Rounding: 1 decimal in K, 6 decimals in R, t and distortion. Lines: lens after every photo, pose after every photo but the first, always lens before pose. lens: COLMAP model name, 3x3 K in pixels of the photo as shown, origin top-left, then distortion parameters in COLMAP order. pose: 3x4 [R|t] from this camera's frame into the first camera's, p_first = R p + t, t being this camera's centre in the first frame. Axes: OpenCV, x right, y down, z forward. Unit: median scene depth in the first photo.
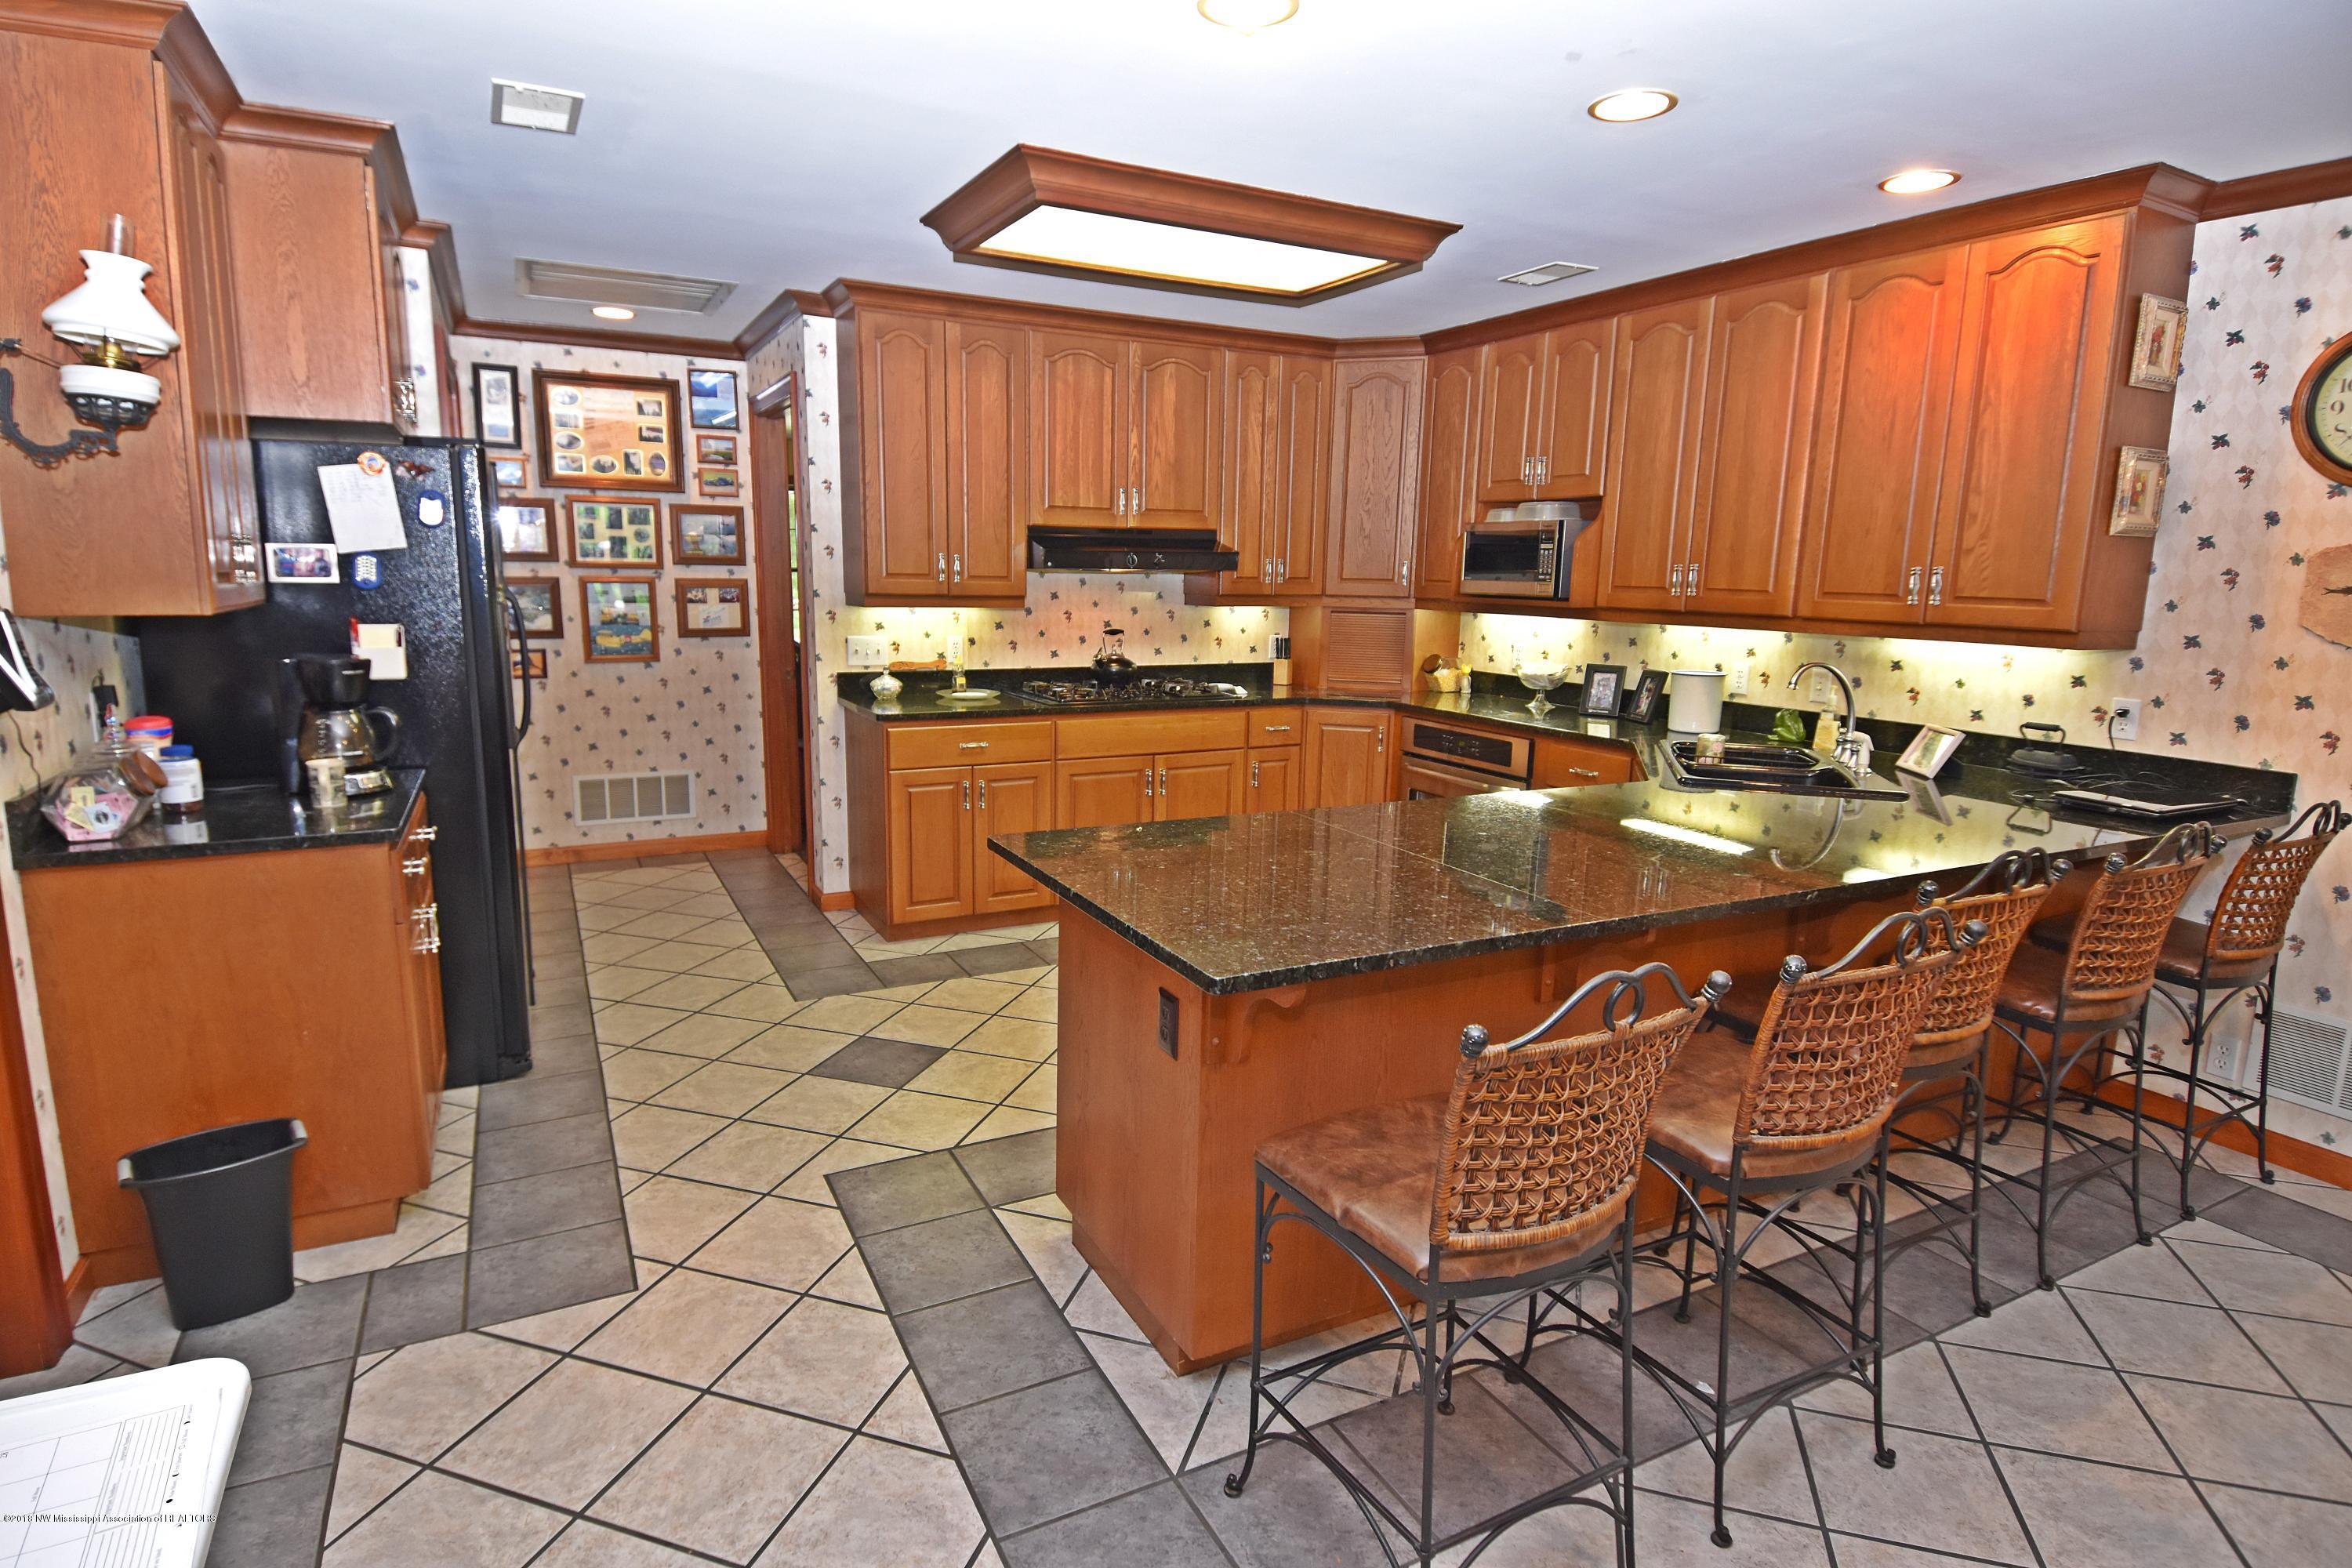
lens RADIAL K [[1251.5, 0, 1153.7], [0, 1251.5, 793.4], [0, 0, 1]] dist [0.011080, -0.027383]
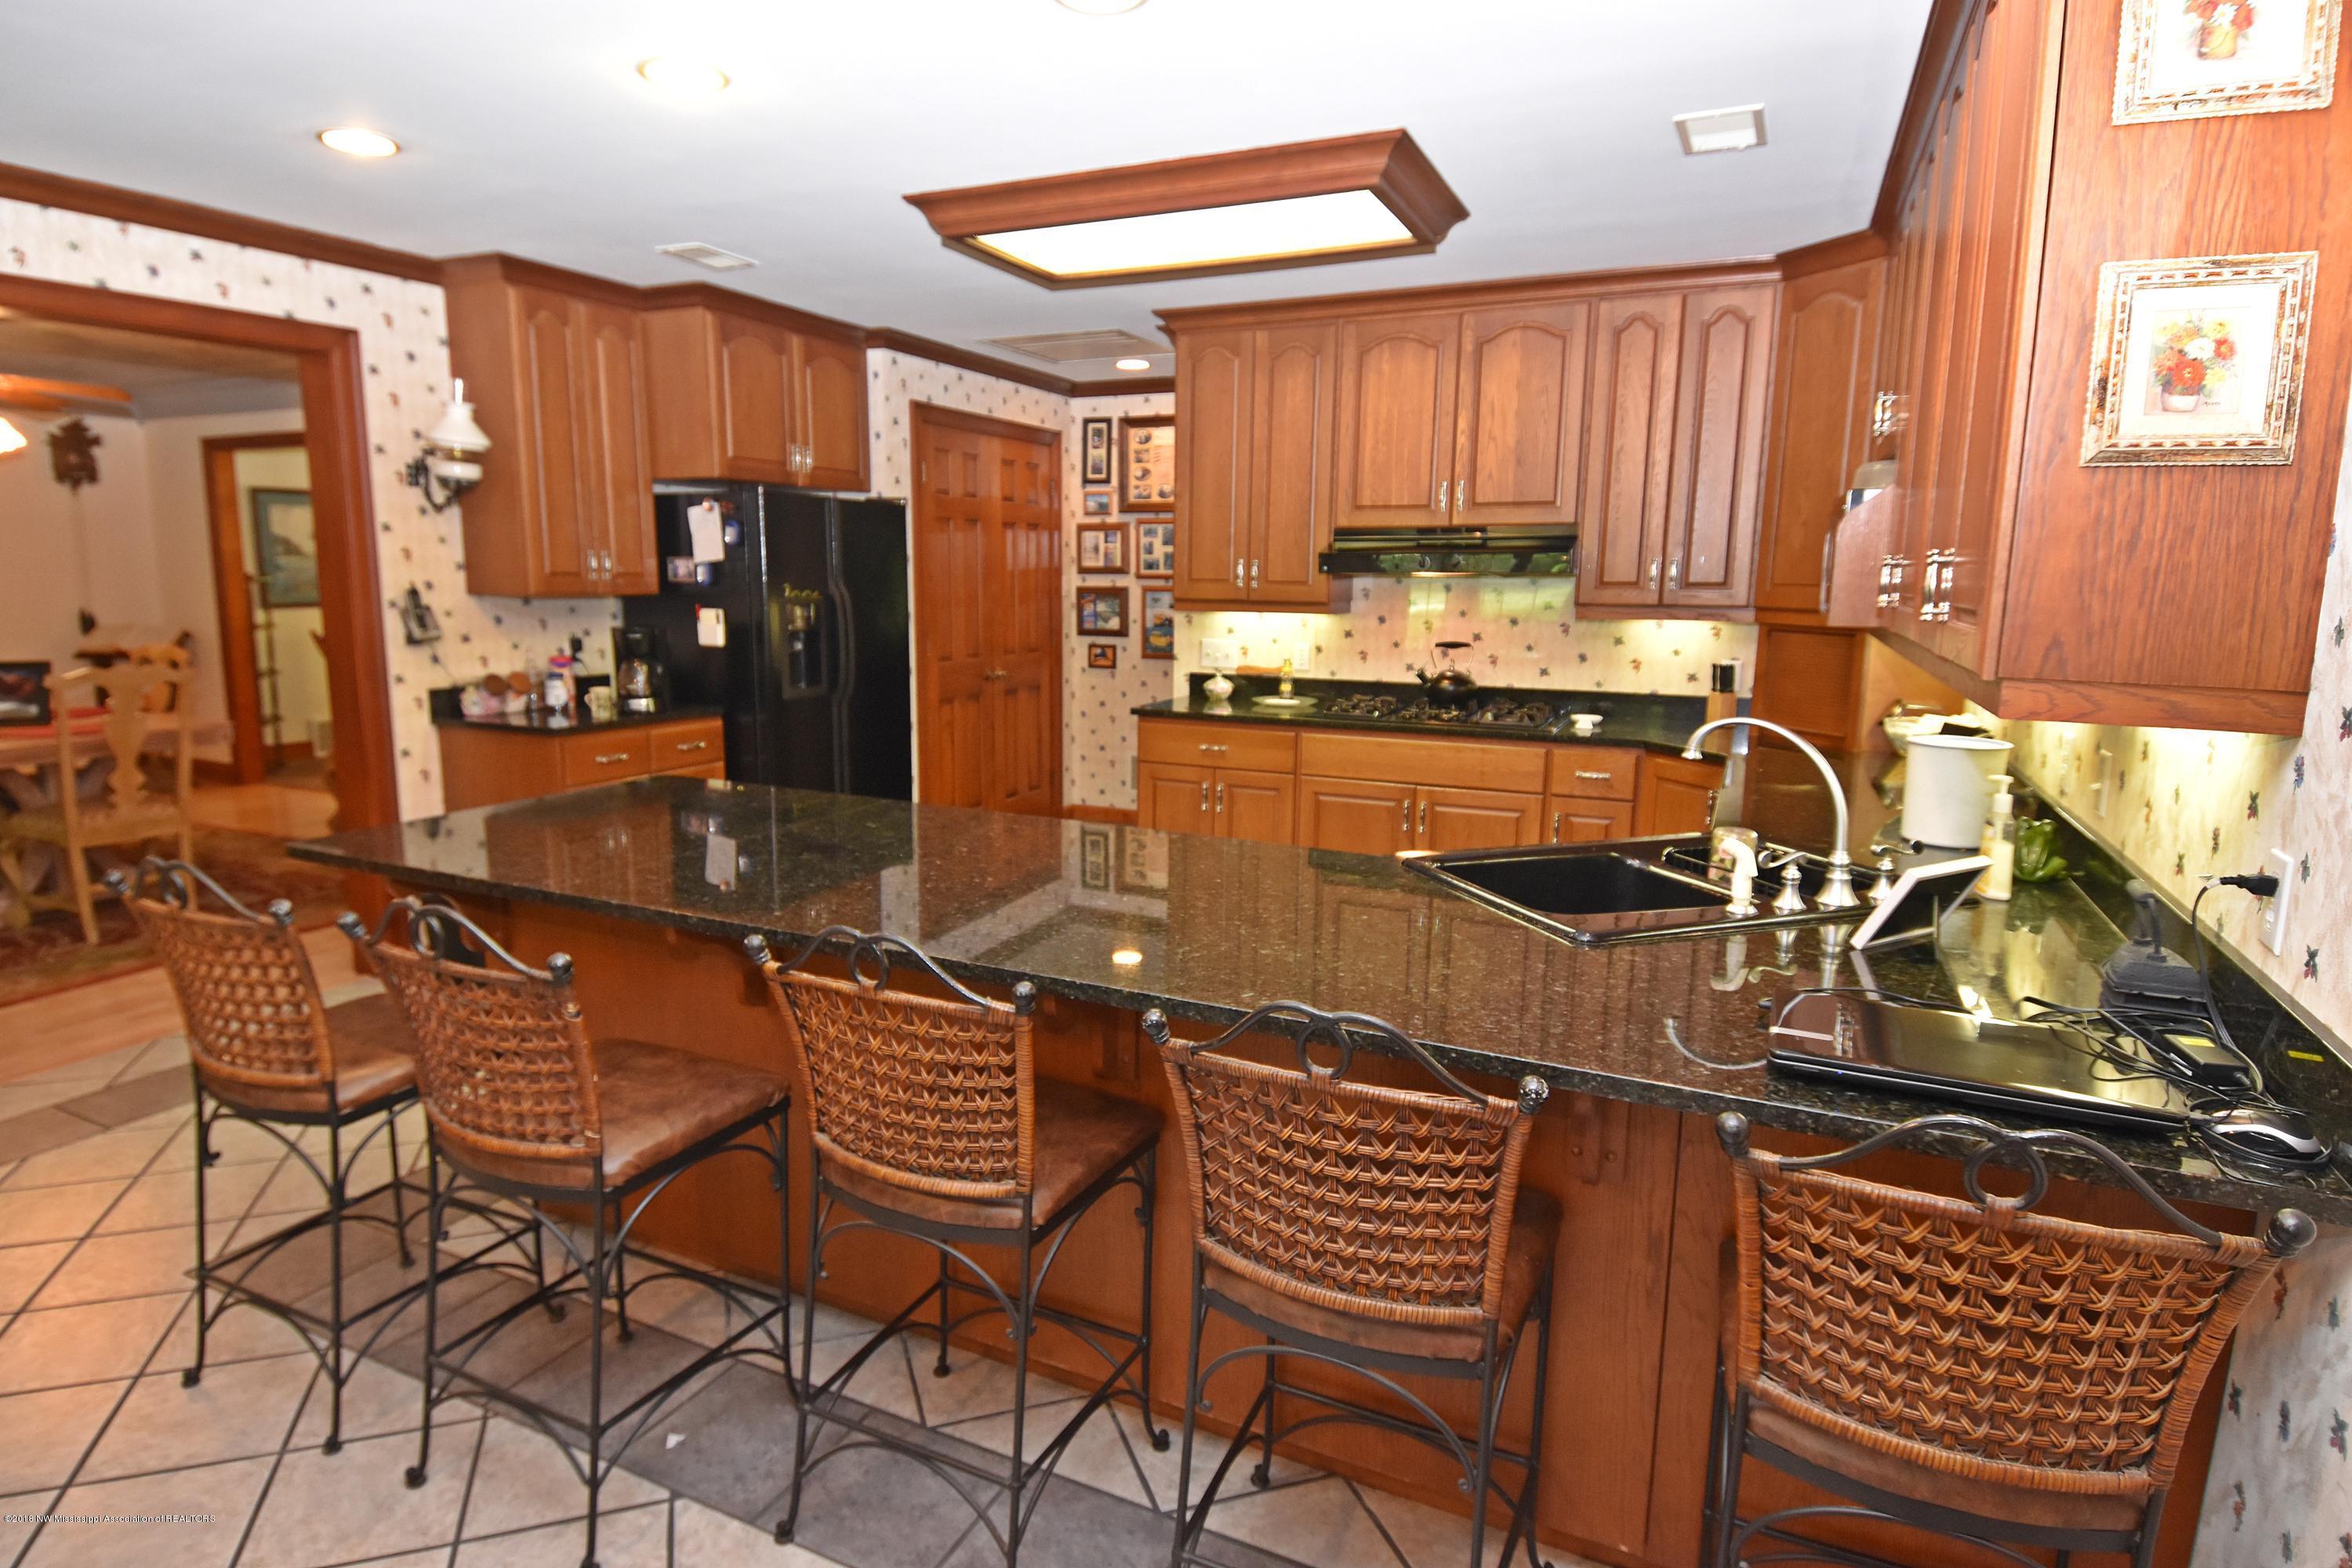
lens RADIAL K [[1251.5, 0, 1108.7], [0, 1251.5, 775.2], [0, 0, 1]] dist [0.011080, -0.027383]
pose [[0.603678, 0.116529, -0.788666, 0.559641], [-0.138006, 0.989600, 0.040583, -0.043044], [0.785193, 0.084342, 0.613481, 0.290657]]
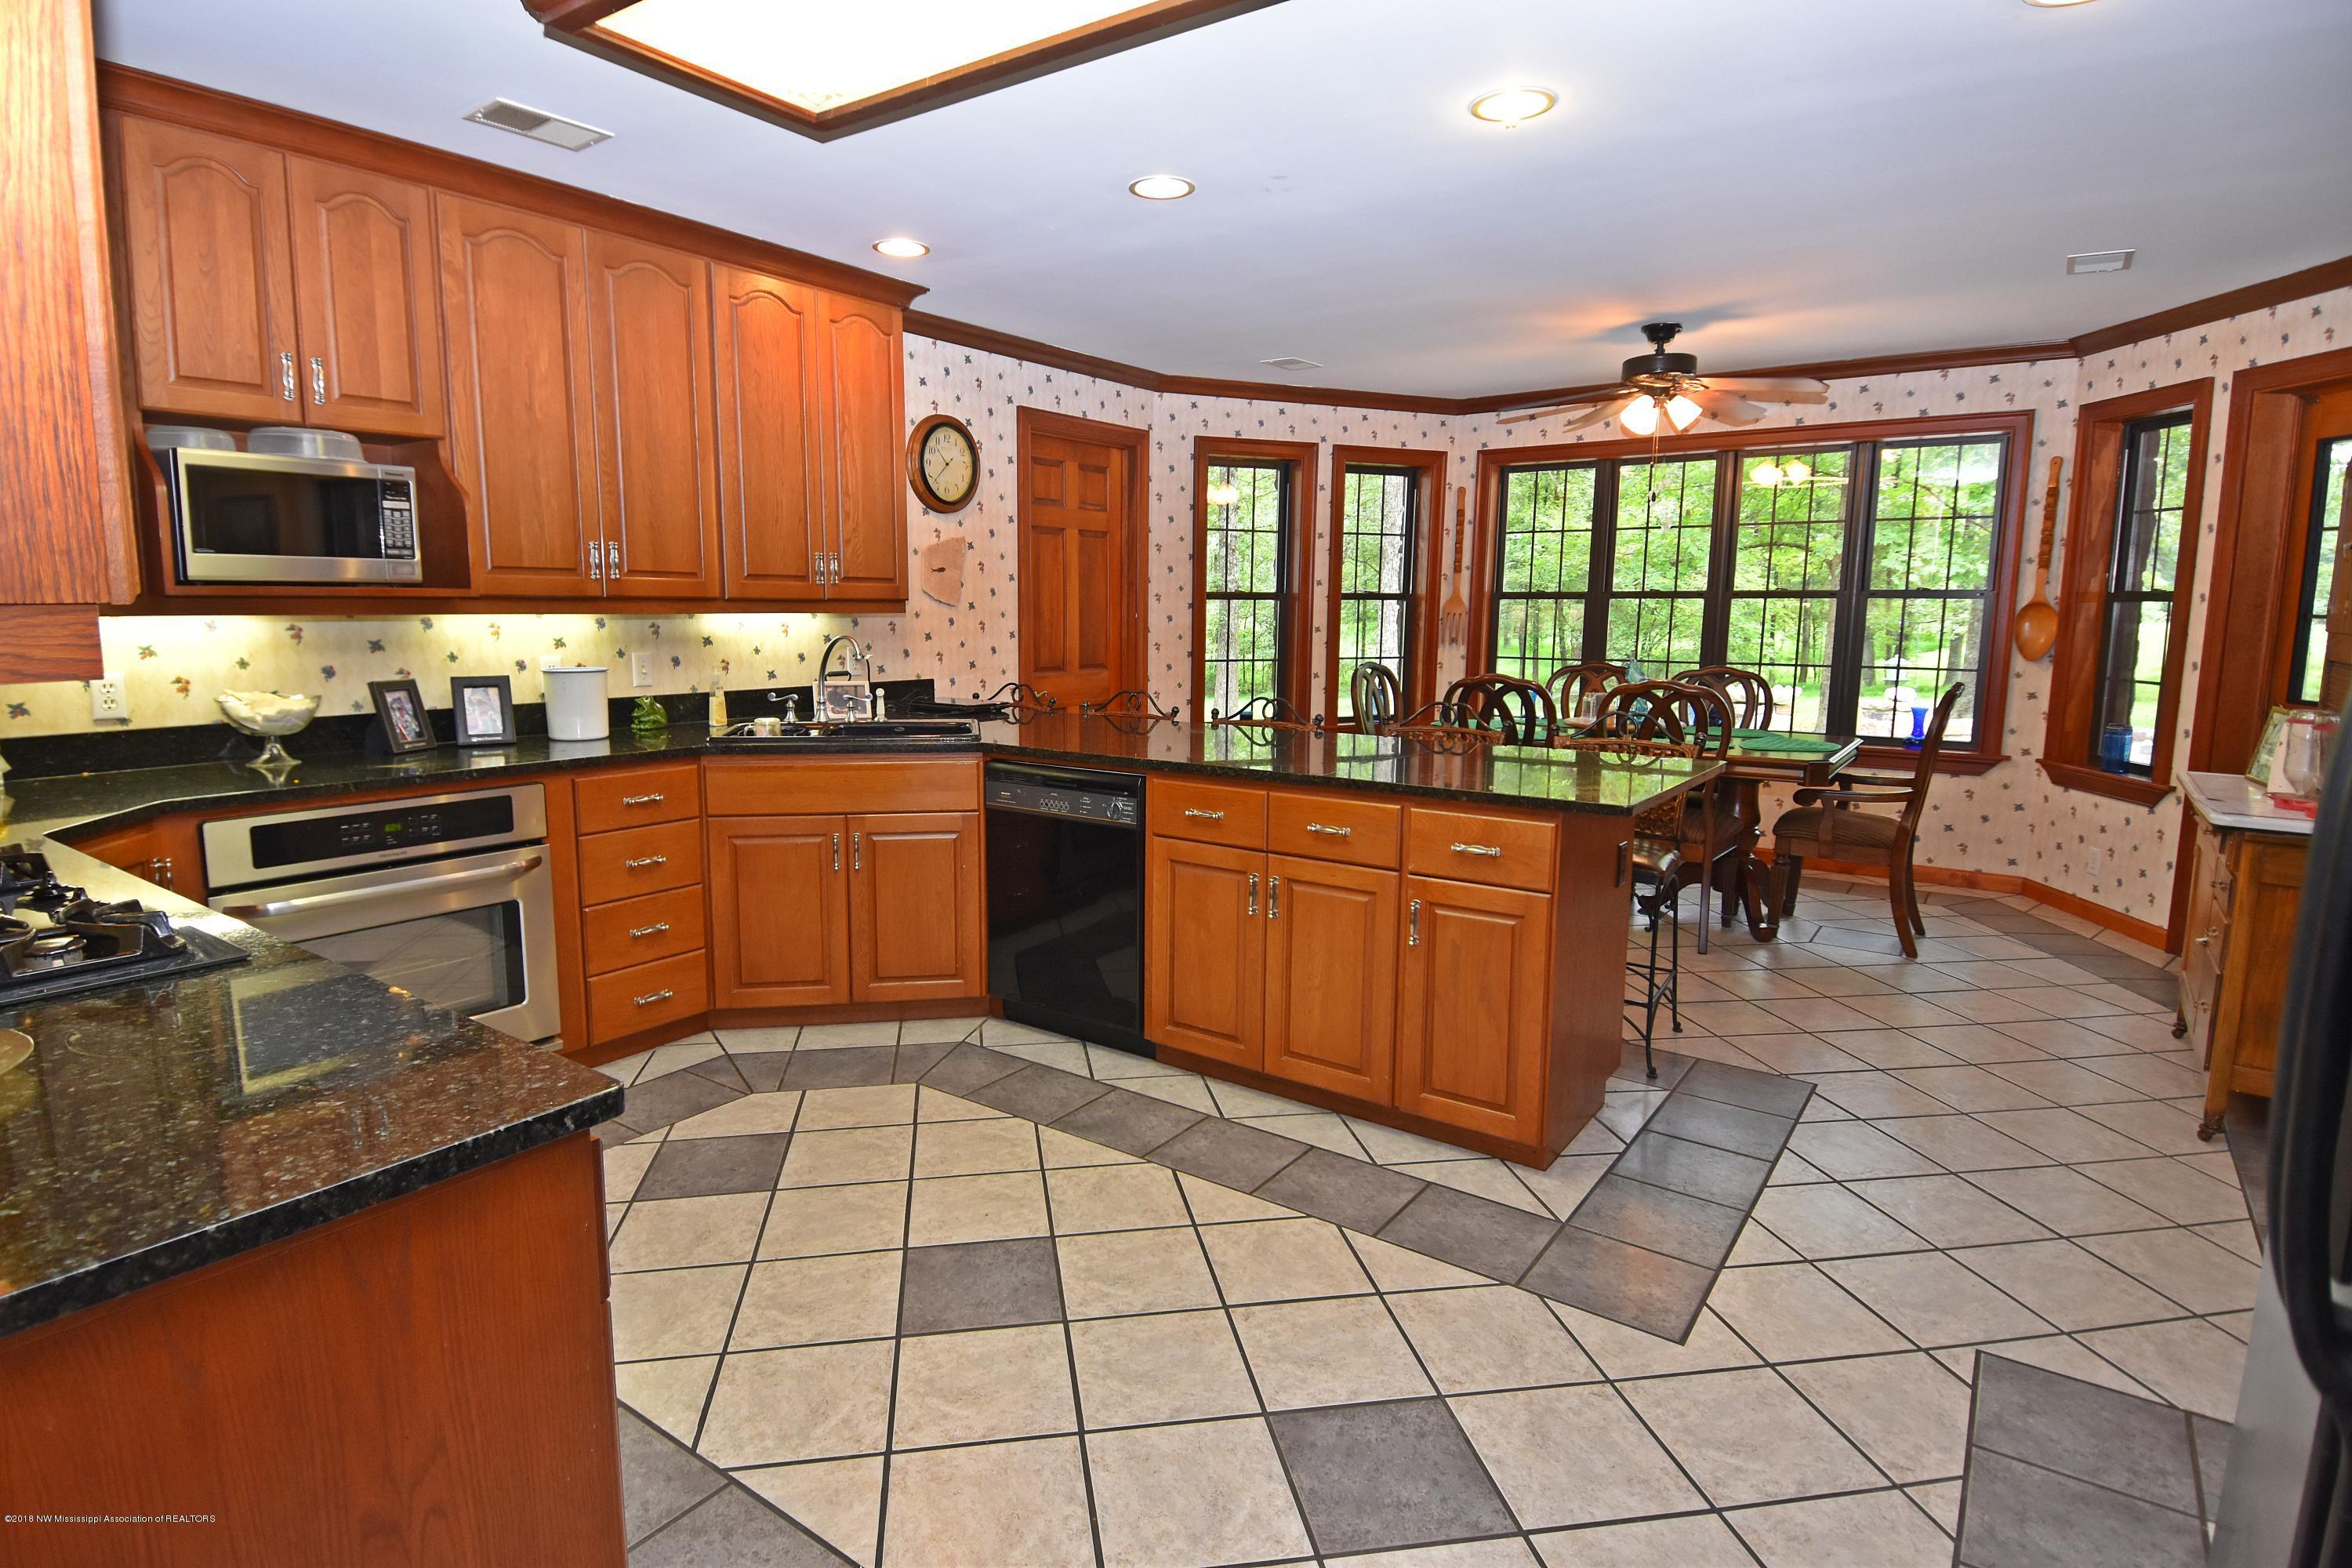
lens RADIAL K [[1173.0, 0, 1190.4], [0, 1173.0, 782.3], [0, 0, 1]] dist [-0.012601, -0.002830]
pose [[-0.471349, -0.153630, 0.868463, -0.401308], [0.142959, 0.958380, 0.247125, -0.138861], [-0.870284, 0.240636, -0.429768, 0.871495]]
